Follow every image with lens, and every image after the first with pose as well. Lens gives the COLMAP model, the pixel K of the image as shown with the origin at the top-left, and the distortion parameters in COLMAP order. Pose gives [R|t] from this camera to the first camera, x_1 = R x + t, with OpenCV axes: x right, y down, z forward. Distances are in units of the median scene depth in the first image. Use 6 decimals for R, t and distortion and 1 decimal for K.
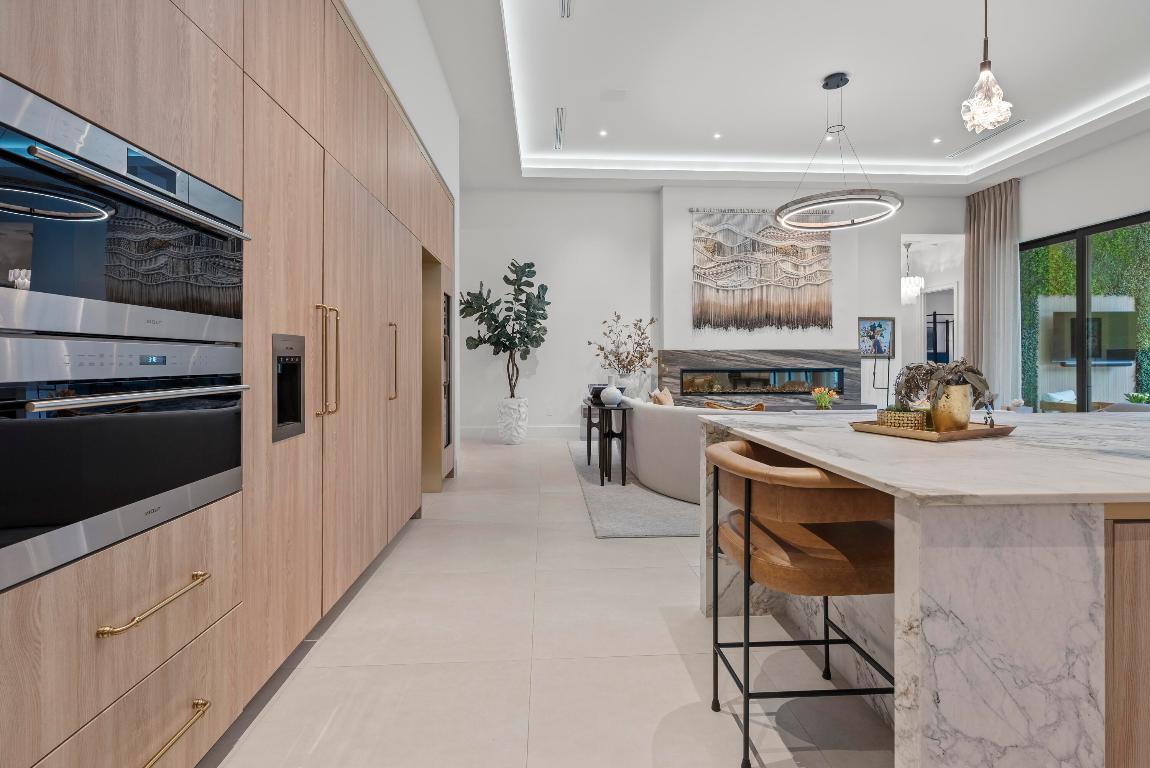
lens RADIAL K [[528.8, 0, 578.4], [0, 528.8, 359.6], [0, 0, 1]] dist [-0.000264, -0.000477]
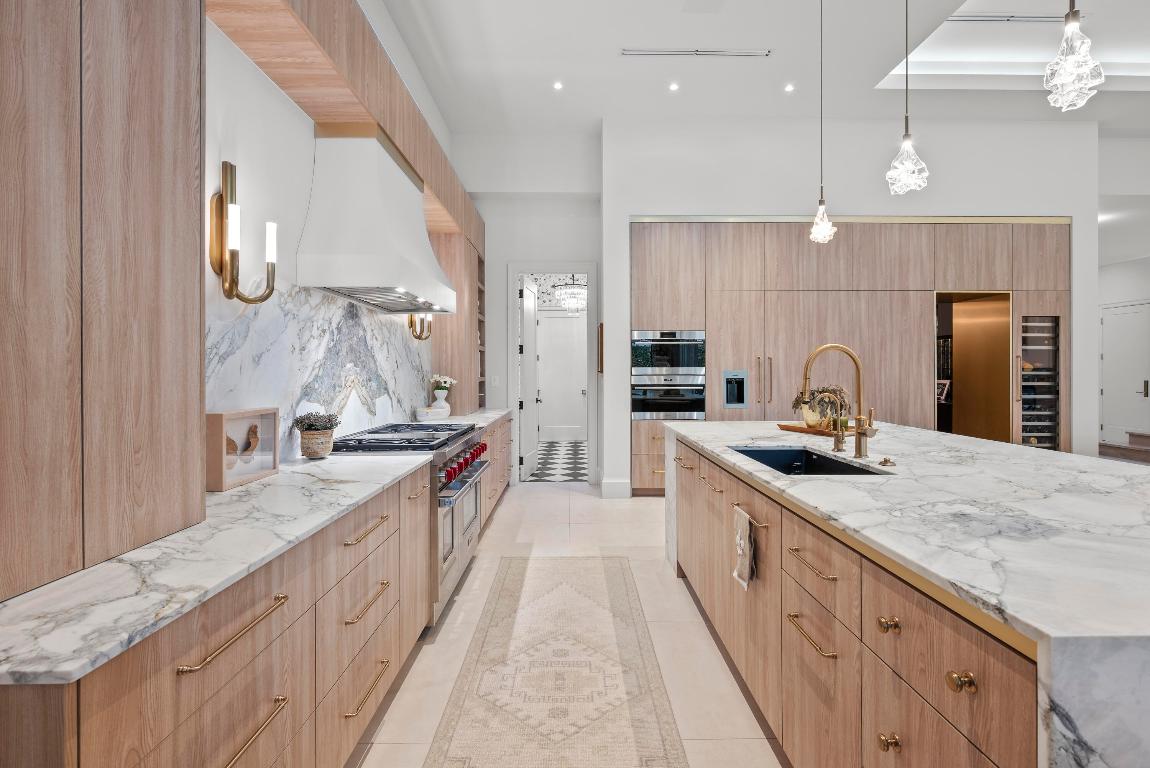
lens RADIAL K [[528.8, 0, 582.2], [0, 528.8, 376.0], [0, 0, 1]] dist [-0.000264, -0.000477]
pose [[-0.042770, 0.009431, -0.999040, 0.545883], [0.006679, 0.999936, 0.009153, -0.011471], [0.999063, -0.006281, -0.042830, 0.078721]]
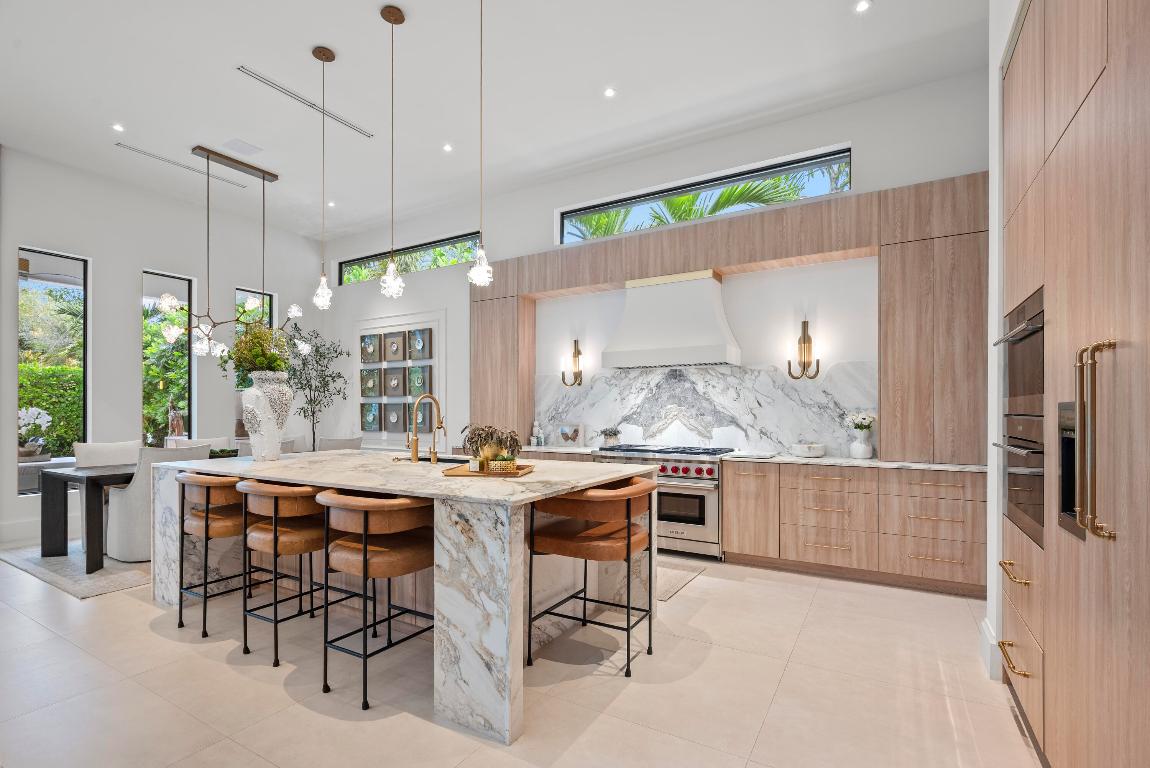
lens RADIAL K [[528.8, 0, 572.4], [0, 528.8, 414.4], [0, 0, 1]] dist [-0.000264, -0.000477]
pose [[-0.824093, 0.000795, 0.566454, -0.092304], [0.002401, 0.999995, 0.002090, -0.007920], [-0.566449, 0.003082, -0.824091, 0.501370]]
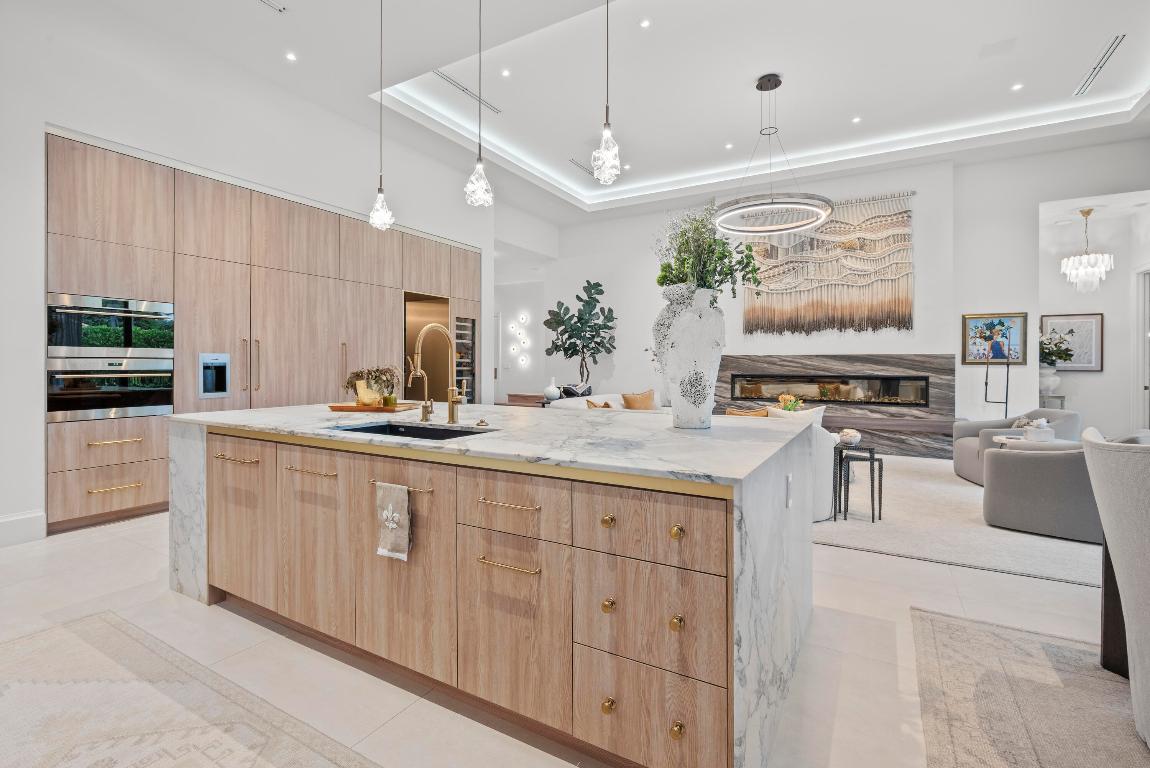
lens RADIAL K [[528.8, 0, 575.5], [0, 528.8, 363.9], [0, 0, 1]] dist [-0.000264, -0.000477]
pose [[0.830928, 0.005242, -0.556356, 0.504963], [-0.004417, 0.999986, 0.002826, -0.003340], [0.556363, 0.000109, 0.830939, -0.012042]]
